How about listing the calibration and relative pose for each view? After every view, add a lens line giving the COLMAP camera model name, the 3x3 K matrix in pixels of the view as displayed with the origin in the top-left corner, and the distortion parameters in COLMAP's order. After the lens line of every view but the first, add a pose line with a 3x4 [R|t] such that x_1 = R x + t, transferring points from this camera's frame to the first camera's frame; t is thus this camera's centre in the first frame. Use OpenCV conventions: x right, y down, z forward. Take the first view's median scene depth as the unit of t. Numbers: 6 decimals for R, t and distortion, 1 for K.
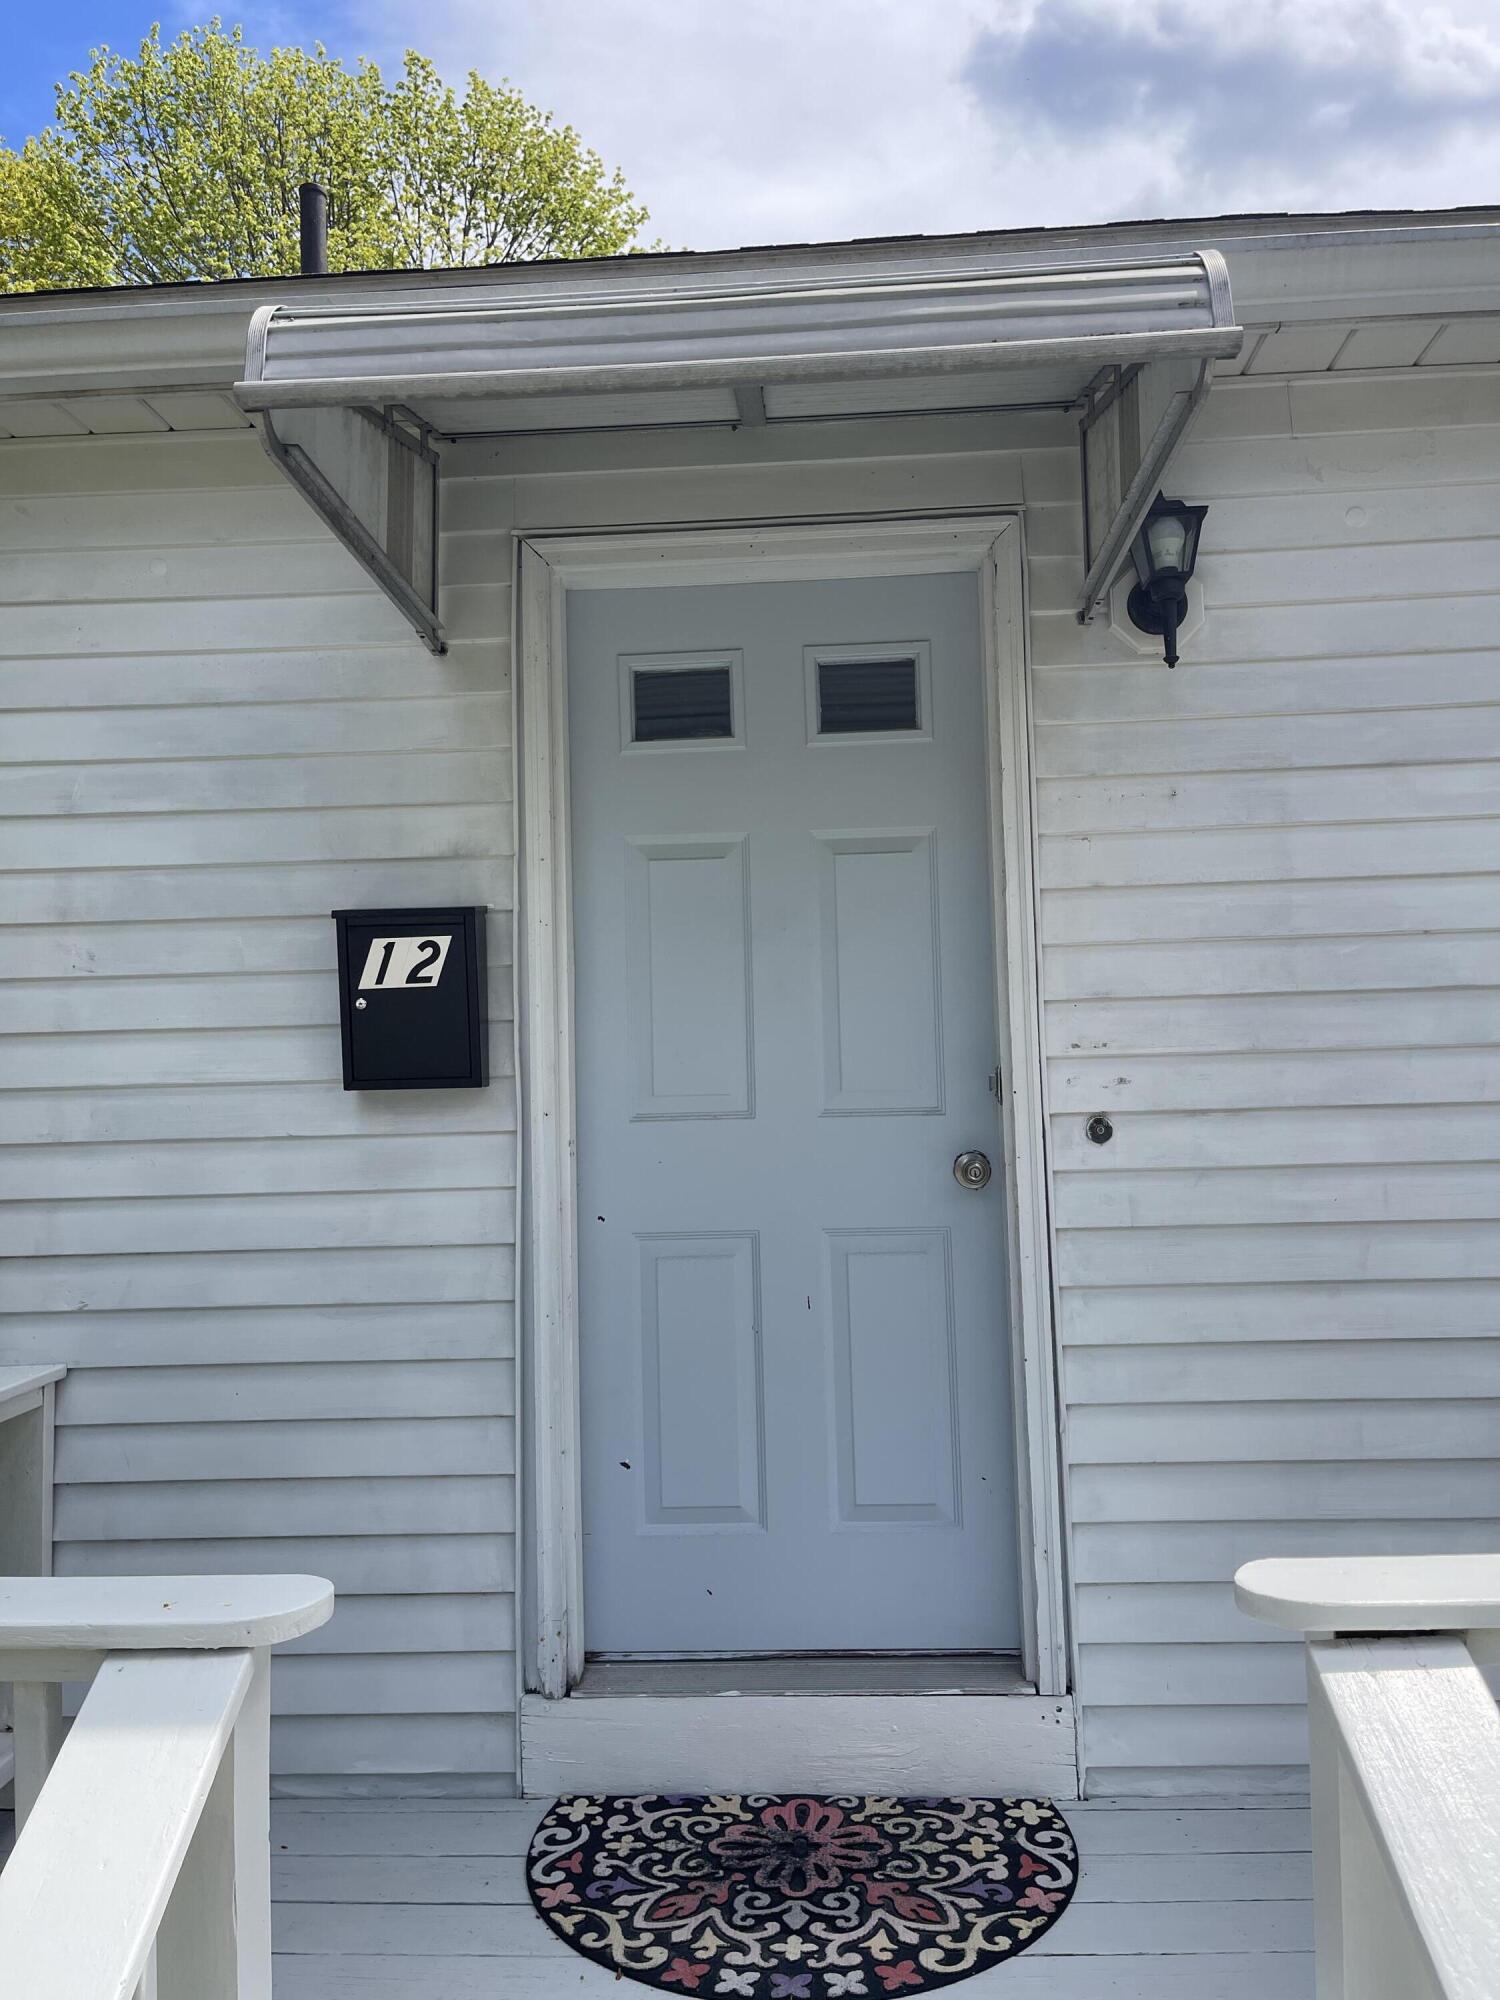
lens RADIAL K [[1500.8, 0, 755.2], [0, 1500.8, 1006.8], [0, 0, 1]] dist [0.061169, -0.081384]
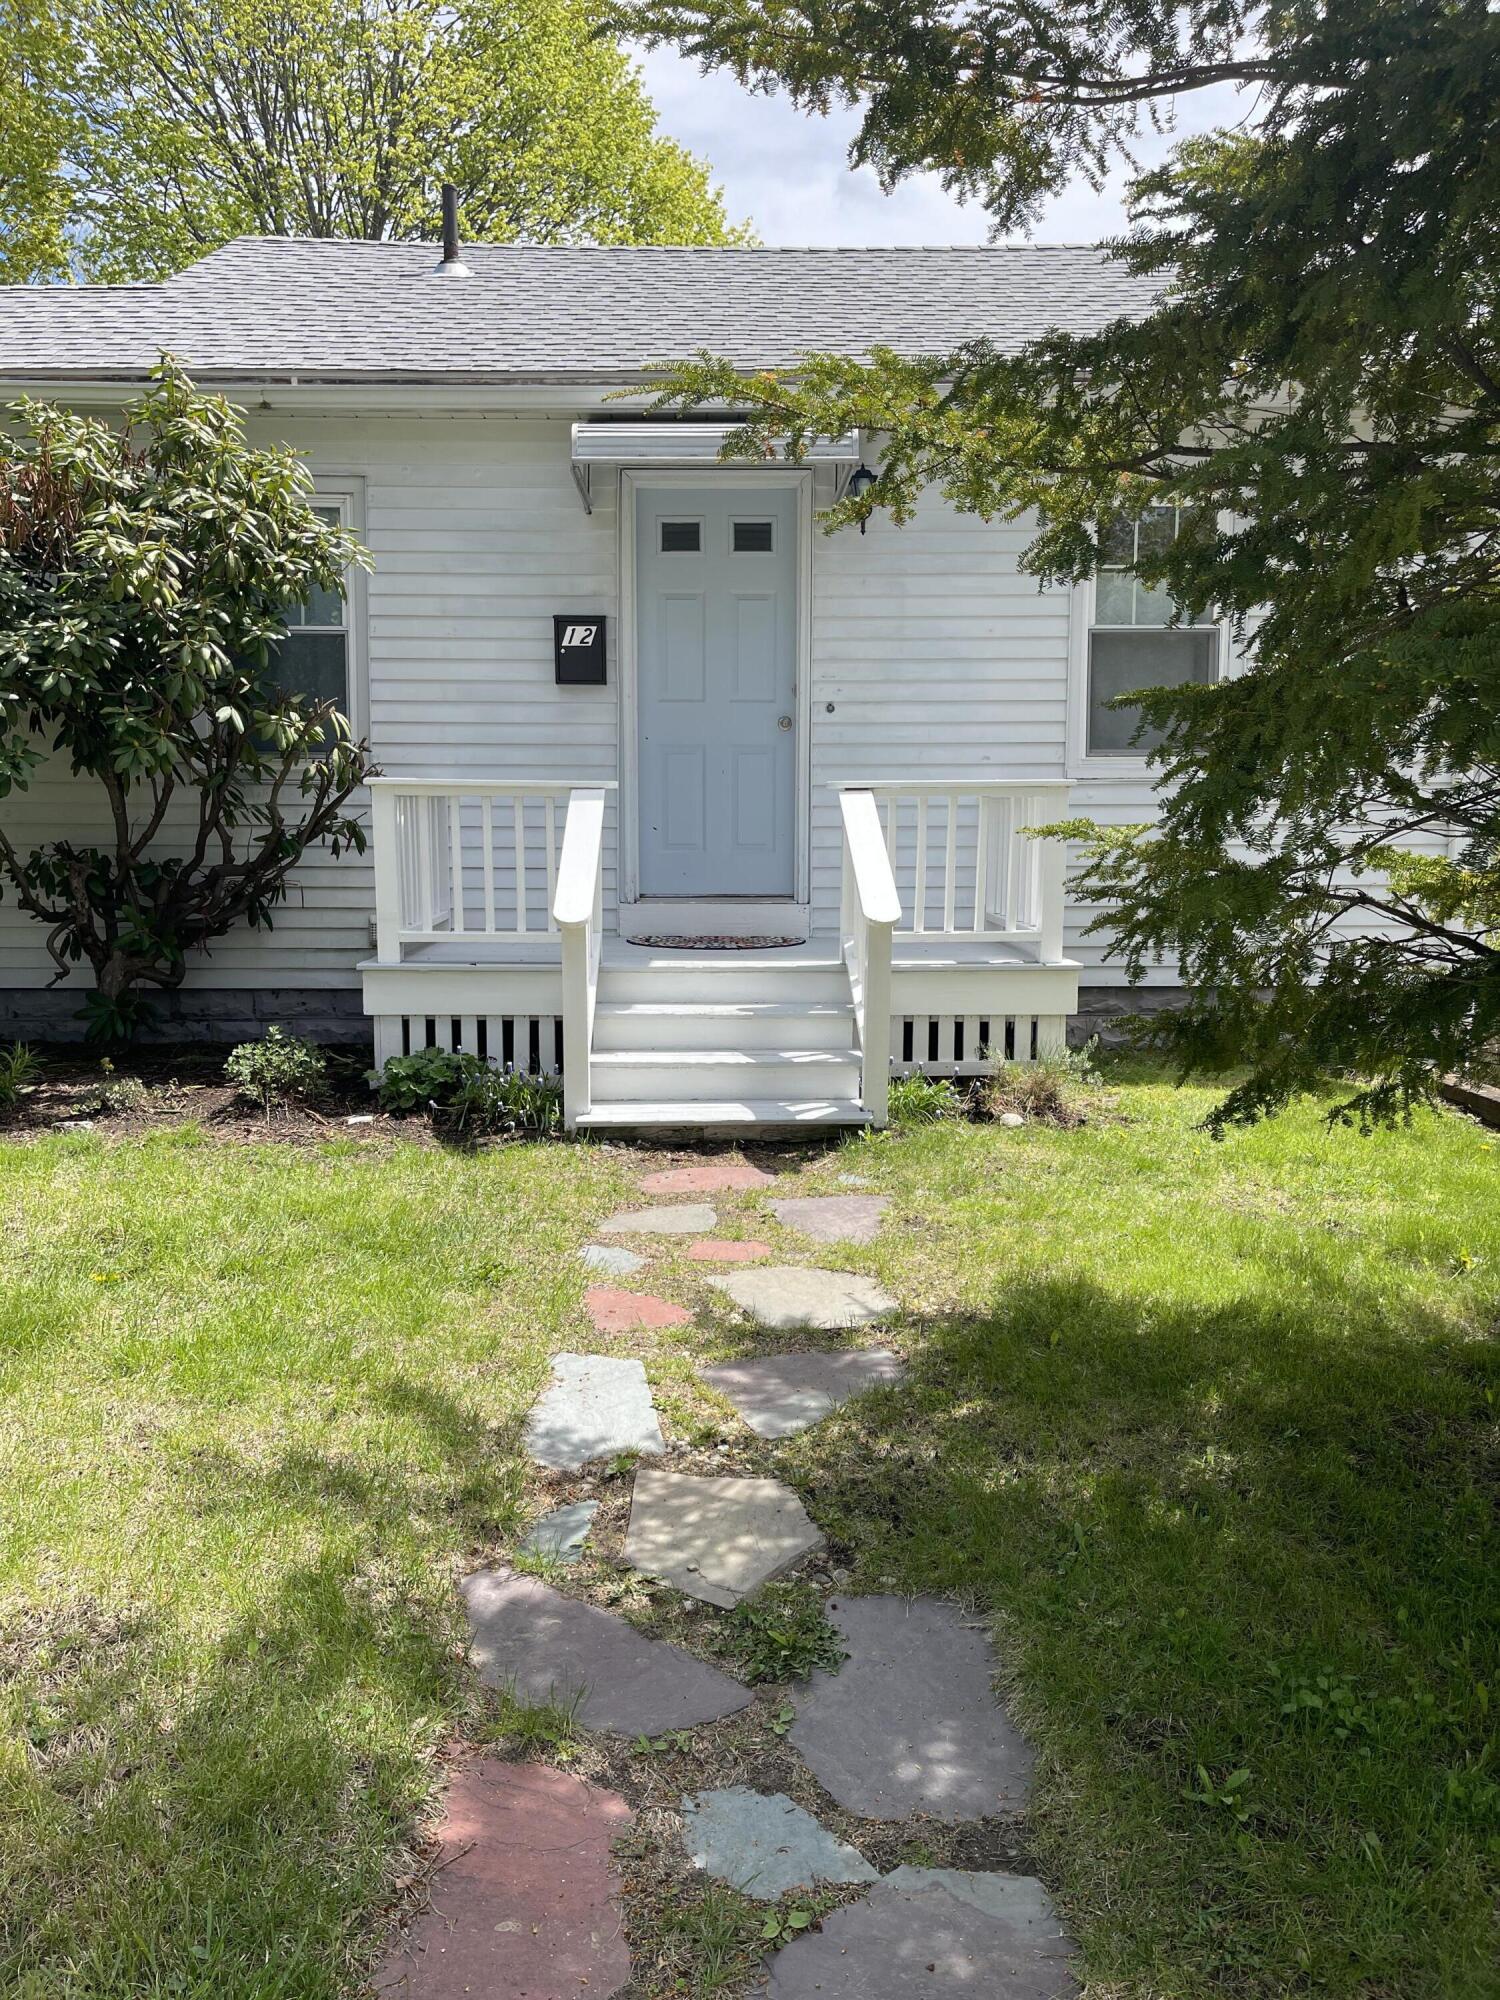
lens RADIAL K [[1500.8, 0, 755.2], [0, 1500.8, 1006.8], [0, 0, 1]] dist [0.061169, -0.081384]
pose [[0.998397, 0.022788, 0.051809, -0.039147], [-0.032150, 0.981690, 0.187751, 0.104694], [-0.046581, -0.189115, 0.980849, -1.782355]]
